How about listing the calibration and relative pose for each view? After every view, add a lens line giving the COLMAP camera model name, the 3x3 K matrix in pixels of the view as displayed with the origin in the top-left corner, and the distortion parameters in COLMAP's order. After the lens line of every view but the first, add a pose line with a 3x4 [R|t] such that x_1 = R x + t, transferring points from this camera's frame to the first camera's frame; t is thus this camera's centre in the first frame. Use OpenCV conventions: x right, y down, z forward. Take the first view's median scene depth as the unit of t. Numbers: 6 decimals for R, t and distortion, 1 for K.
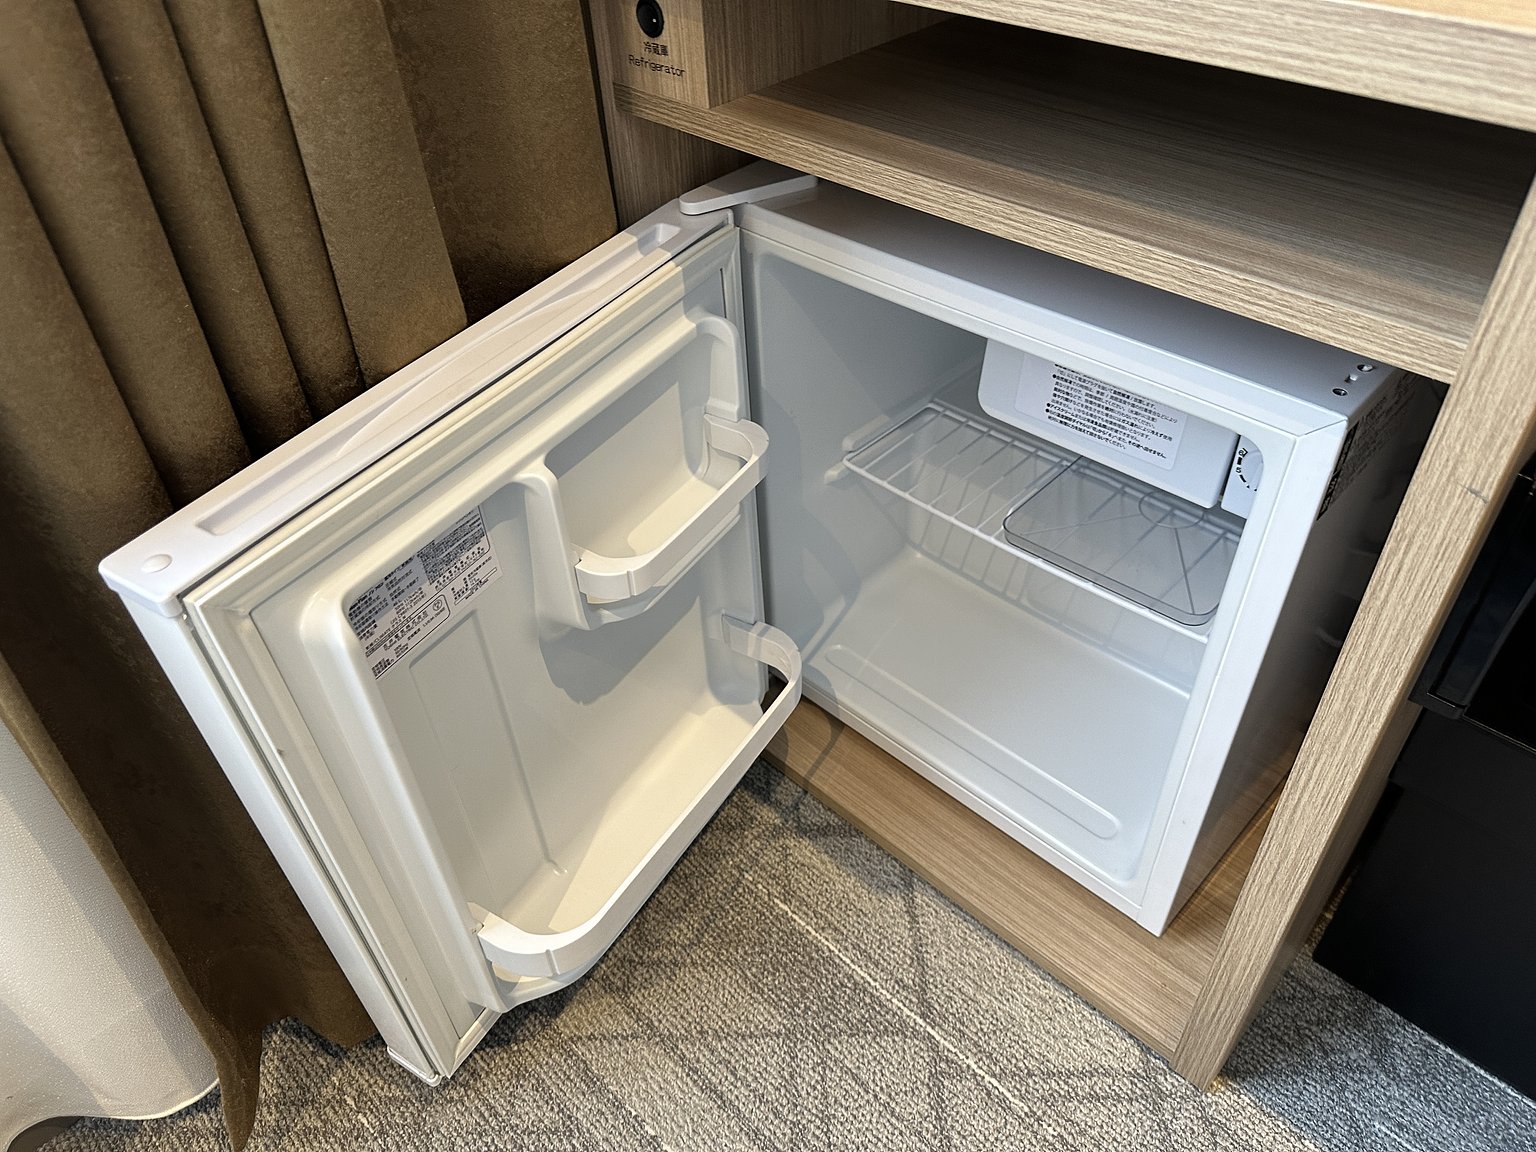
lens RADIAL K [[1100.4, 0, 769.3], [0, 1100.4, 574.2], [0, 0, 1]] dist [-0.006333, -0.003388]
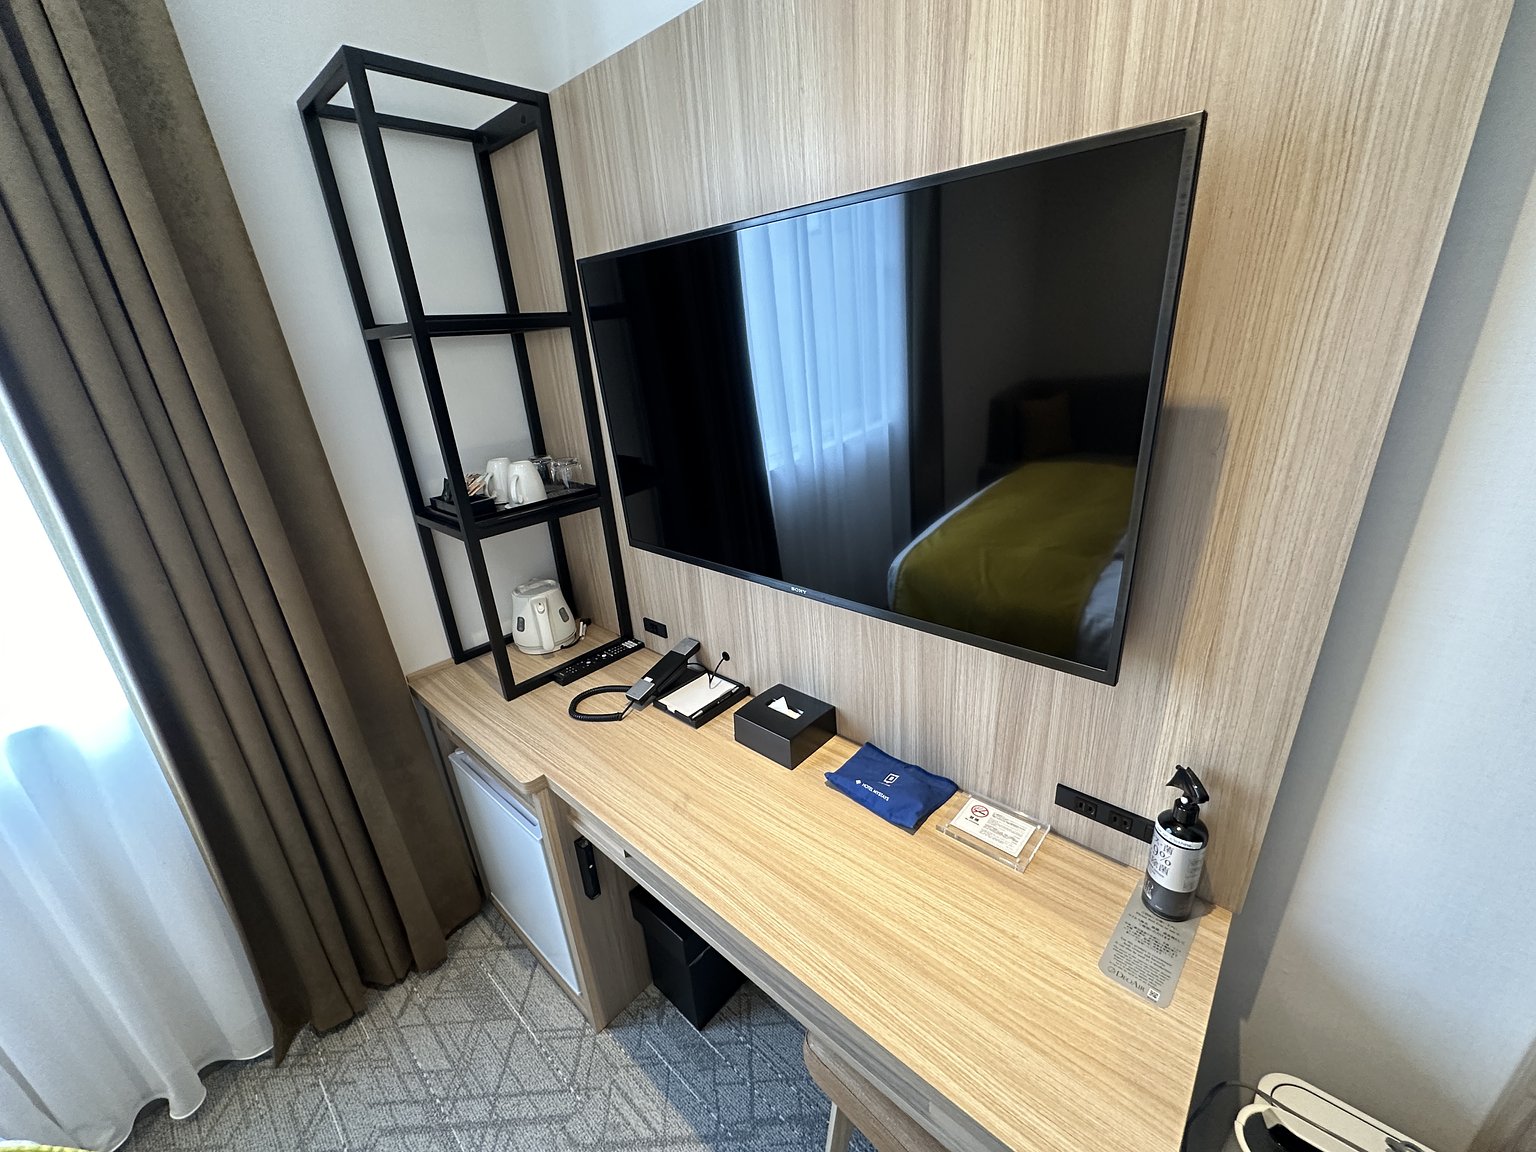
lens RADIAL K [[611.7, 0, 768.9], [0, 611.7, 571.6], [0, 0, 1]] dist [0.002004, 0.000008]
pose [[0.999176, -0.029043, 0.028351, 0.849659], [0.037338, 0.931603, -0.361554, -0.102416], [-0.015912, 0.362314, 0.931920, -1.084302]]
